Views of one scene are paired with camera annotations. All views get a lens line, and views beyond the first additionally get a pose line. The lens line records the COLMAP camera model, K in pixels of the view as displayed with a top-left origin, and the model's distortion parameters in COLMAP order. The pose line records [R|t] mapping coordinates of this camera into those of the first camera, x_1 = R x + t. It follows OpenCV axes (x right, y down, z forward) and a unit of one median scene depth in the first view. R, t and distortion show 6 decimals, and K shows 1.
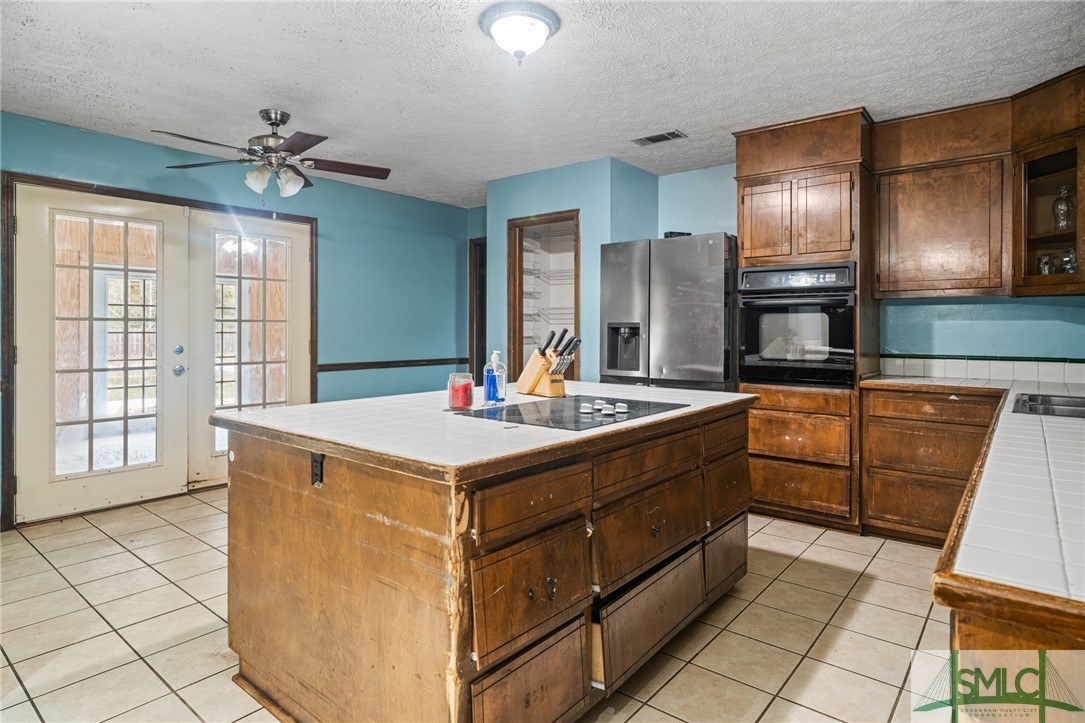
lens RADIAL K [[593.1, 0, 559.7], [0, 593.1, 331.9], [0, 0, 1]] dist [-0.006887, 0.007568]
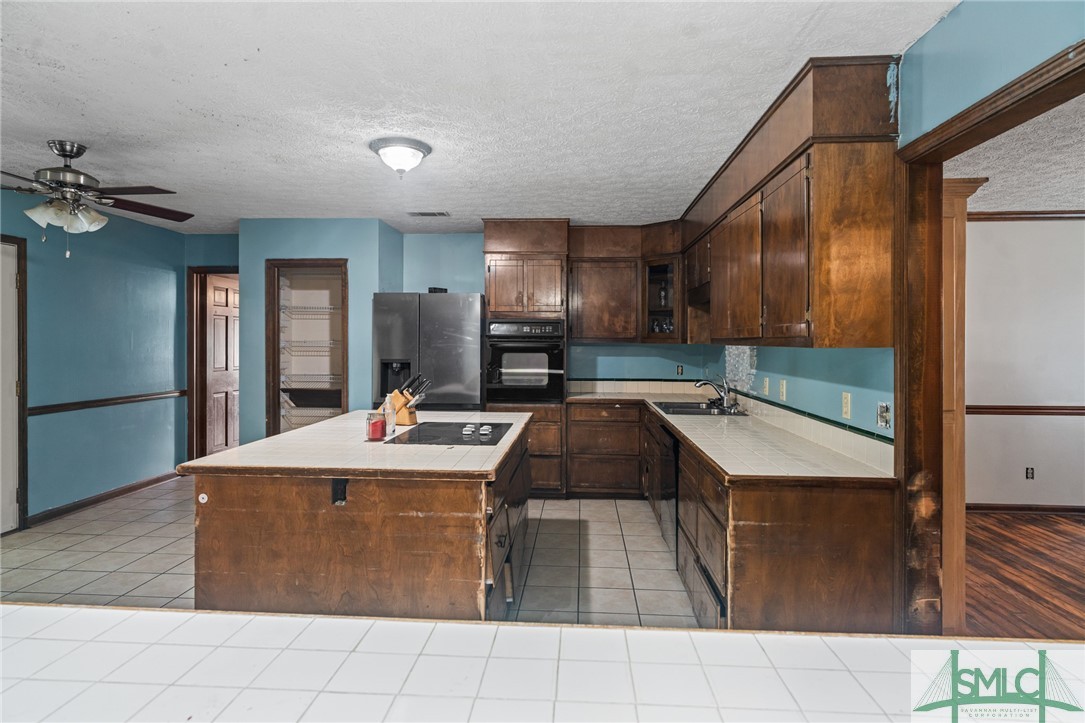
lens RADIAL K [[593.1, 0, 544.1], [0, 593.1, 344.6], [0, 0, 1]] dist [-0.006887, 0.007568]
pose [[0.812709, -0.000198, 0.582670, -0.426427], [-0.002008, 0.999993, 0.003141, -0.059569], [-0.582666, -0.003723, 0.812703, -0.203521]]
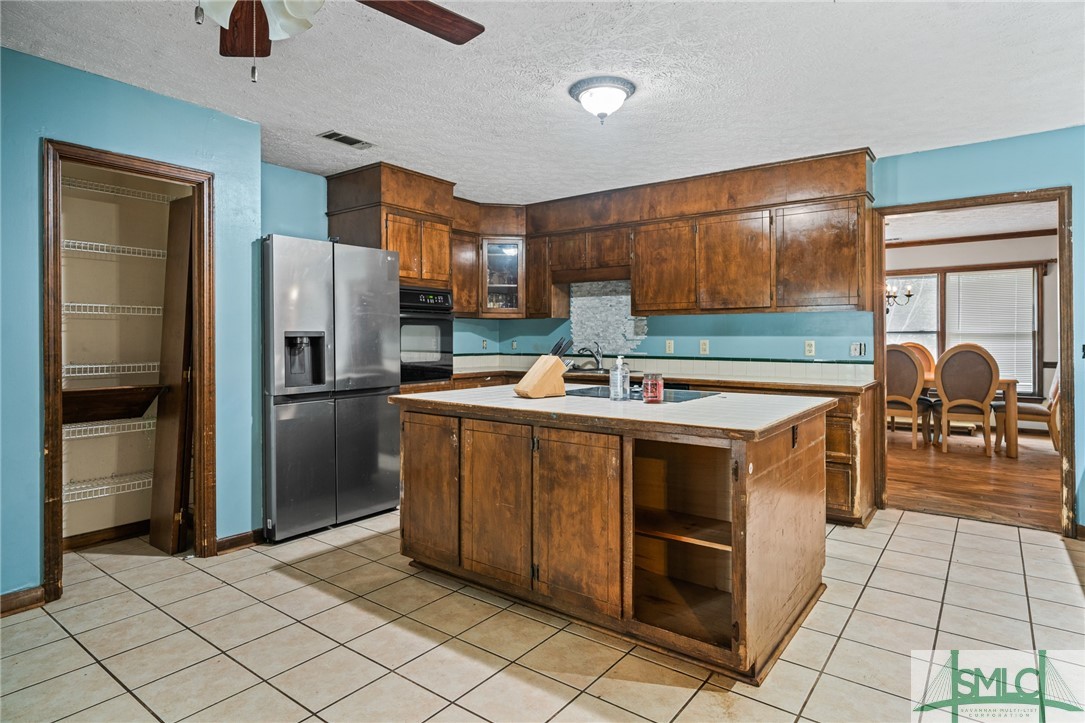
lens RADIAL K [[593.1, 0, 551.2], [0, 593.1, 337.4], [0, 0, 1]] dist [-0.006887, 0.007568]
pose [[-0.034473, -0.005703, 0.999389, -0.935273], [0.003063, 0.999978, 0.005812, -0.012749], [-0.999401, 0.003261, -0.034455, 0.810246]]
